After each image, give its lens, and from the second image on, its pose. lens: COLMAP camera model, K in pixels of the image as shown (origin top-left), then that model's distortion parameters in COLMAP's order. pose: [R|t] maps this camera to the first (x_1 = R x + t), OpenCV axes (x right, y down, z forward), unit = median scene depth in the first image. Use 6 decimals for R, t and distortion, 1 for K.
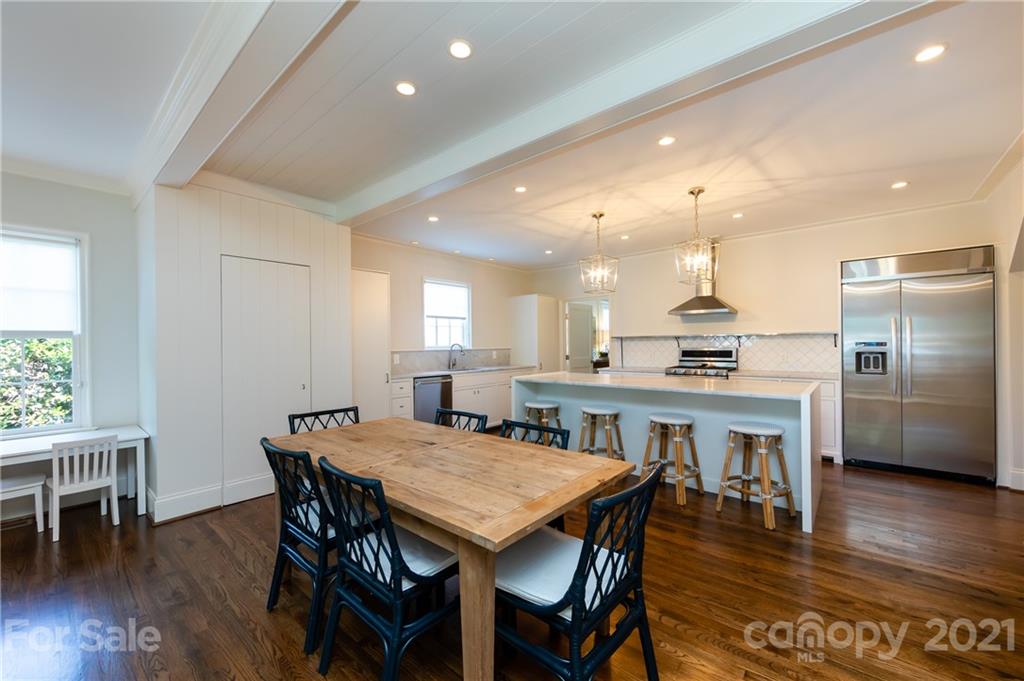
lens RADIAL K [[401.0, 0, 512.8], [0, 401.0, 342.8], [0, 0, 1]] dist [-0.001594, -0.000237]
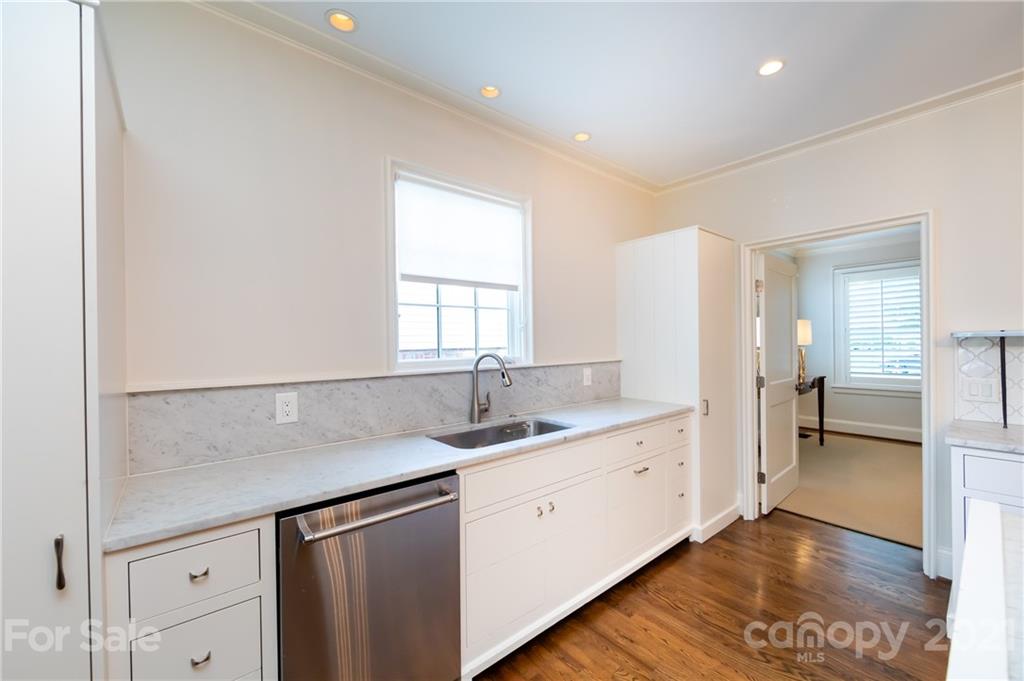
lens RADIAL K [[405.5, 0, 512.7], [0, 405.5, 342.4], [0, 0, 1]] dist [0.000933, 0.000123]
pose [[0.985985, 0.001745, -0.166822, -0.087447], [-0.000736, 0.999981, 0.006113, -0.015070], [0.166830, -0.005905, 0.985968, 0.950097]]
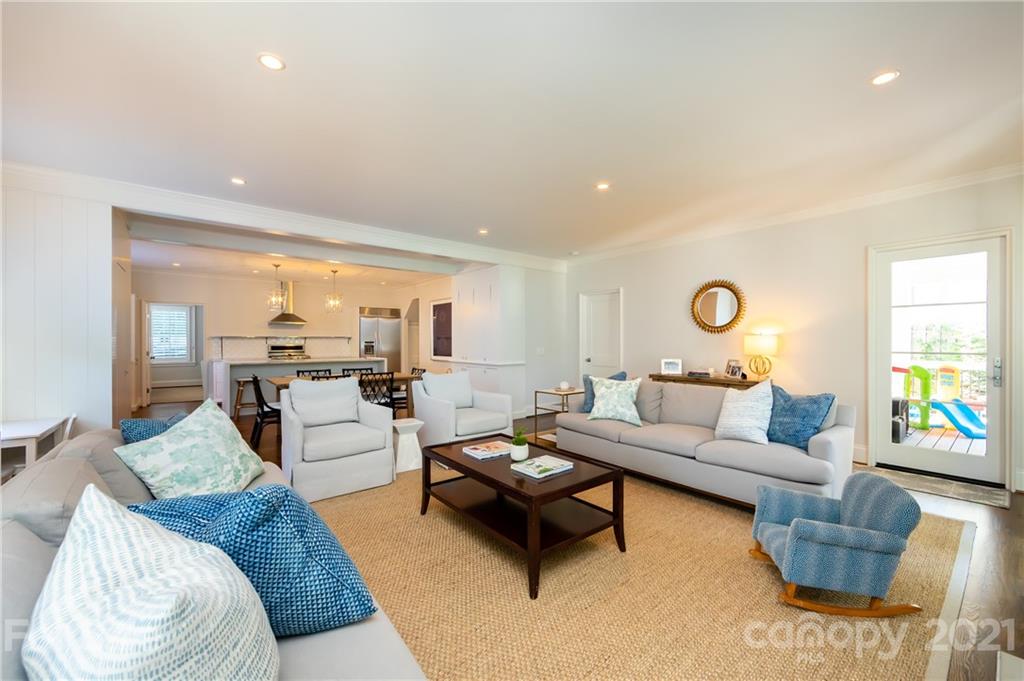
lens RADIAL K [[401.0, 0, 512.8], [0, 401.0, 342.8], [0, 0, 1]] dist [-0.001594, -0.000237]
pose [[0.188116, 0.007365, 0.982119, -1.320686], [-0.002794, 0.999972, -0.006964, 0.020813], [-0.982143, -0.001435, 0.188131, -0.319462]]
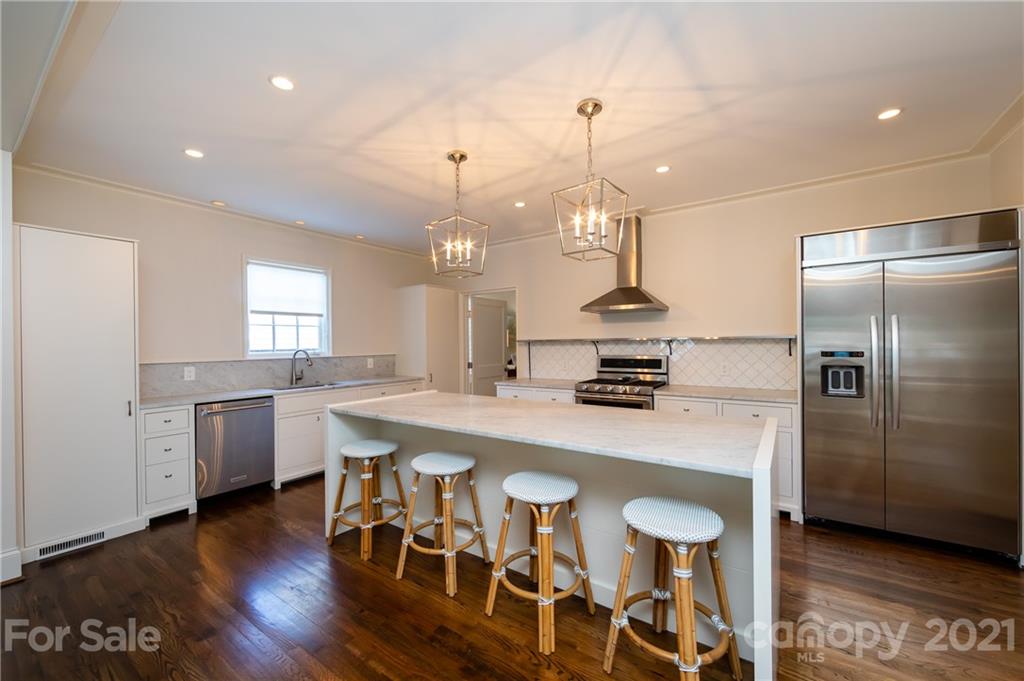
lens RADIAL K [[401.0, 0, 512.8], [0, 401.0, 342.8], [0, 0, 1]] dist [-0.001594, -0.000237]
pose [[0.994717, -0.000106, 0.102659, 0.244882], [-0.000003, 0.999999, 0.001060, -0.016541], [-0.102659, -0.001055, 0.994716, 0.353508]]
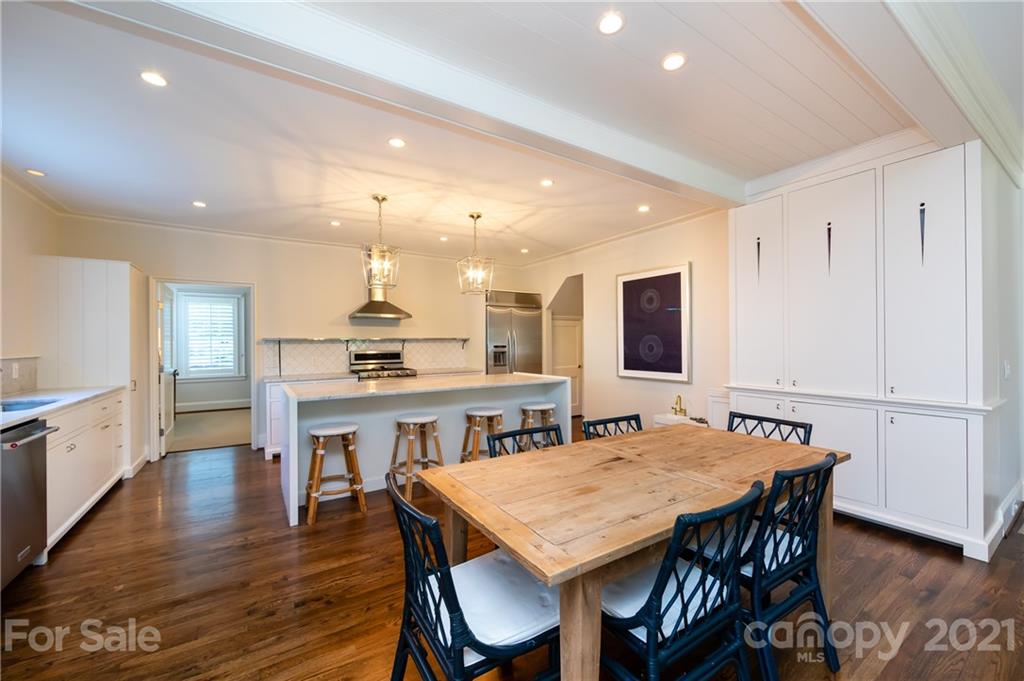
lens RADIAL K [[401.0, 0, 512.8], [0, 401.0, 342.8], [0, 0, 1]] dist [-0.001594, -0.000237]
pose [[0.285190, 0.010349, 0.958415, -0.557555], [0.003499, 0.999924, -0.011839, 0.006863], [-0.958465, 0.006730, 0.285132, 0.496093]]
